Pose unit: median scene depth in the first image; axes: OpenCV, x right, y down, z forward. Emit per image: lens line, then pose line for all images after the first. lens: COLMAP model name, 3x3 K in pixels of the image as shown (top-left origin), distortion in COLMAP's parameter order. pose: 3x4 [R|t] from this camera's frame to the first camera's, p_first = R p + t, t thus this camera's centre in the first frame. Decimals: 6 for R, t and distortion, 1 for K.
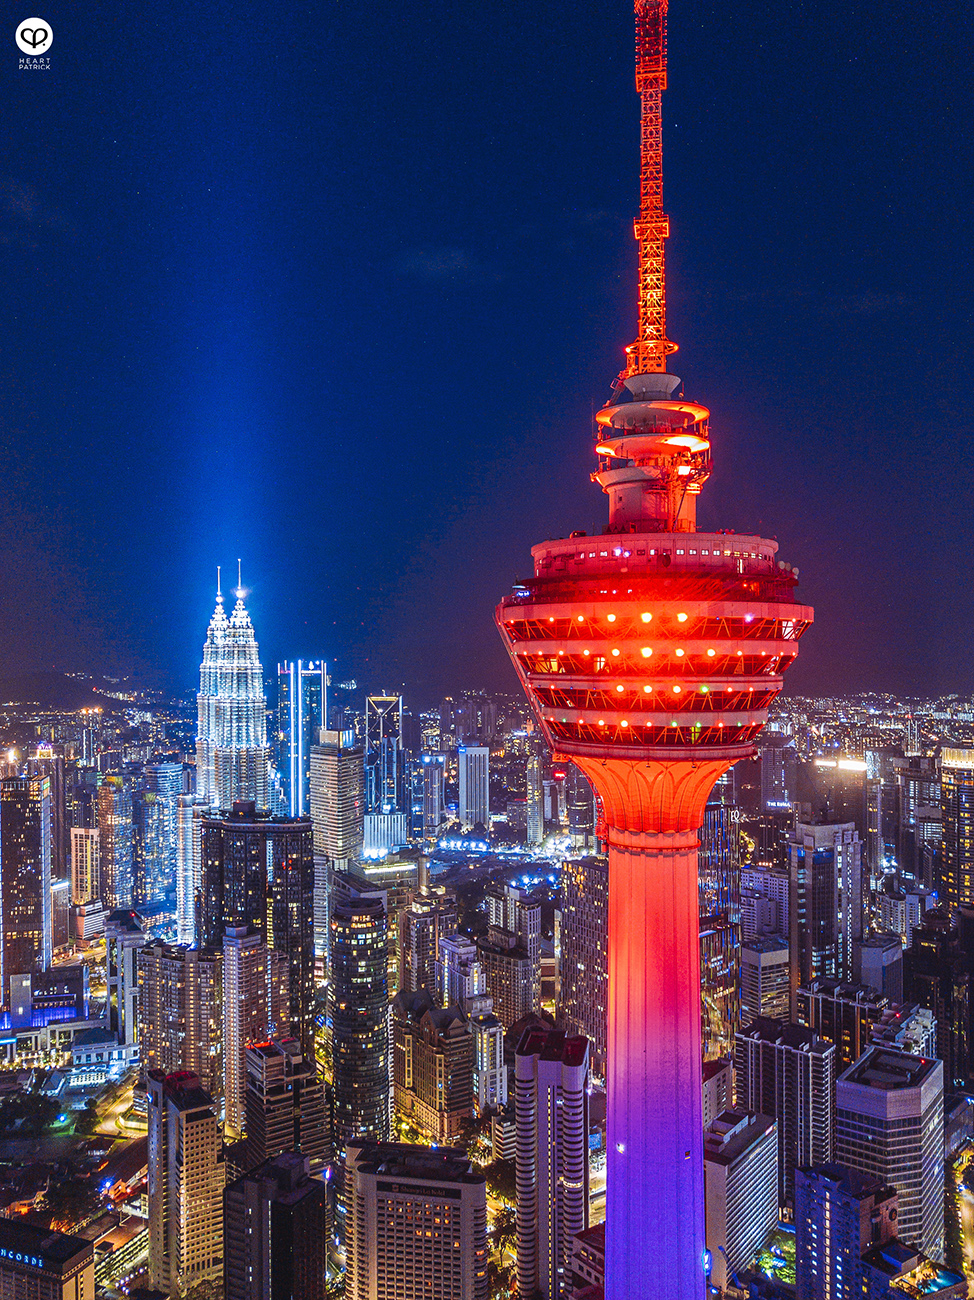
lens RADIAL K [[986.6, 0, 452.2], [0, 986.6, 693.6], [0, 0, 1]] dist [-0.001529, -0.000852]
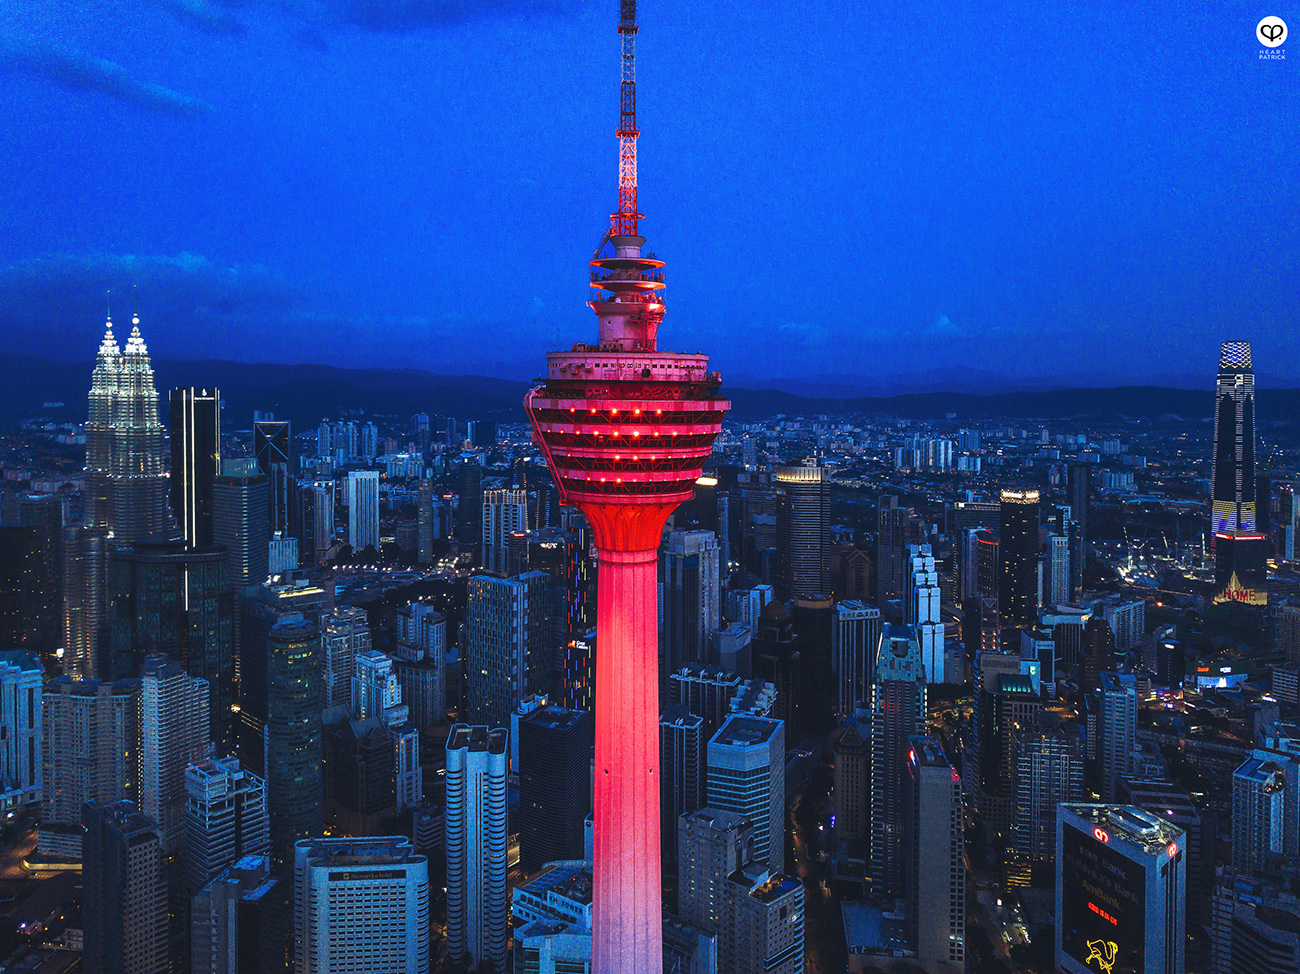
lens RADIAL K [[970.1, 0, 647.1], [0, 970.1, 397.9], [0, 0, 1]] dist [-0.011959, -0.003955]
pose [[0.944934, 0.010959, 0.327078, -0.061812], [-0.006261, 0.999862, -0.015412, -0.016184], [-0.327202, 0.012516, 0.944872, -0.094740]]
